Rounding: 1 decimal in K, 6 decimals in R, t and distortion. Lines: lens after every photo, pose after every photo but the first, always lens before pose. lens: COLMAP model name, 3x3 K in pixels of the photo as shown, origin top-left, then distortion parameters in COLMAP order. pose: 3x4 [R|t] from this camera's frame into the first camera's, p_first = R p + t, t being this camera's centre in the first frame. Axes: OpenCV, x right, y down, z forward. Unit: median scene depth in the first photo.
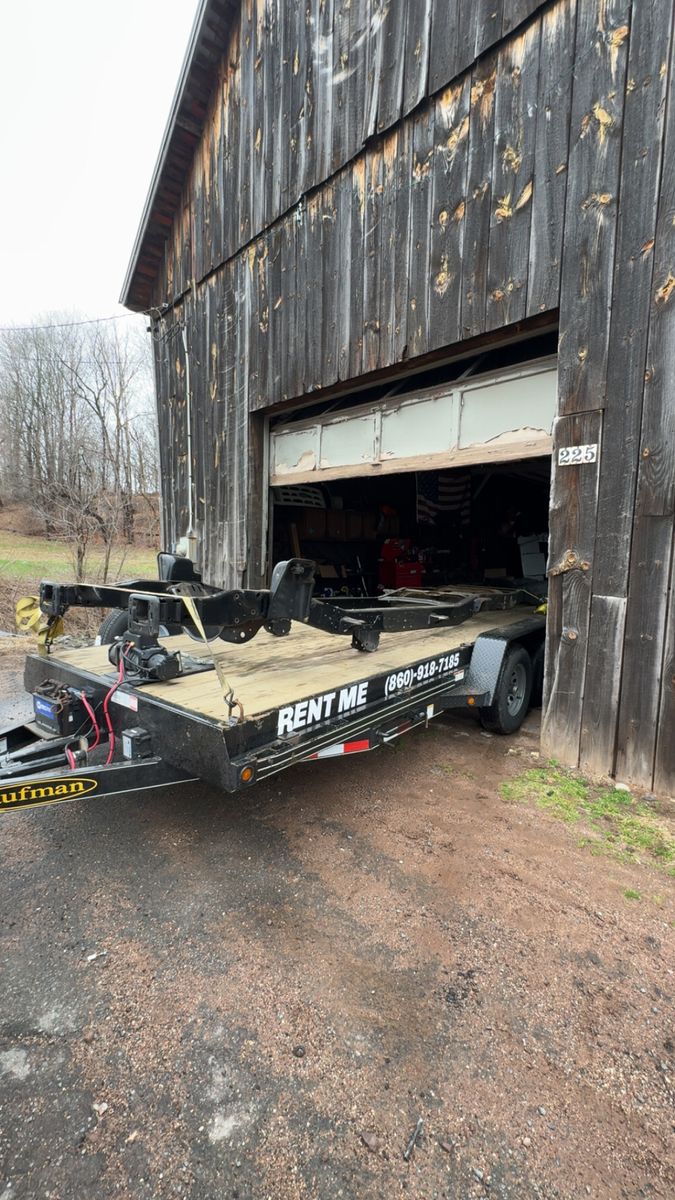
lens RADIAL K [[521.8, 0, 337.5], [0, 521.8, 600.0], [0, 0, 1]] dist [0.000905, 0.000077]
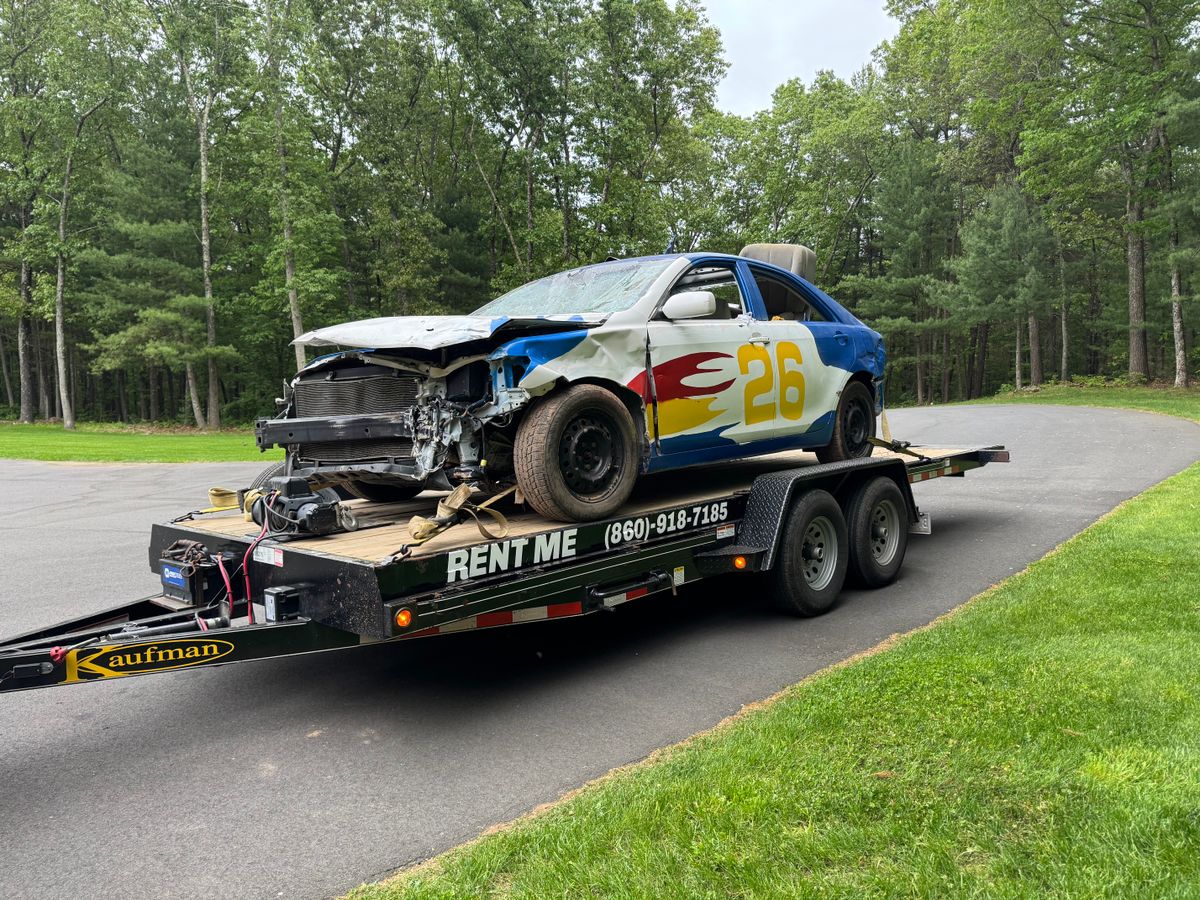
lens RADIAL K [[866.0, 0, 600.0], [0, 866.0, 450.0], [0, 0, 1]] dist [0.162265, -0.279088]
pose [[0.996259, -0.047809, -0.071989, 0.208859], [0.044795, 0.998074, -0.042914, 0.104182], [0.073903, 0.039529, 0.996482, -0.333526]]
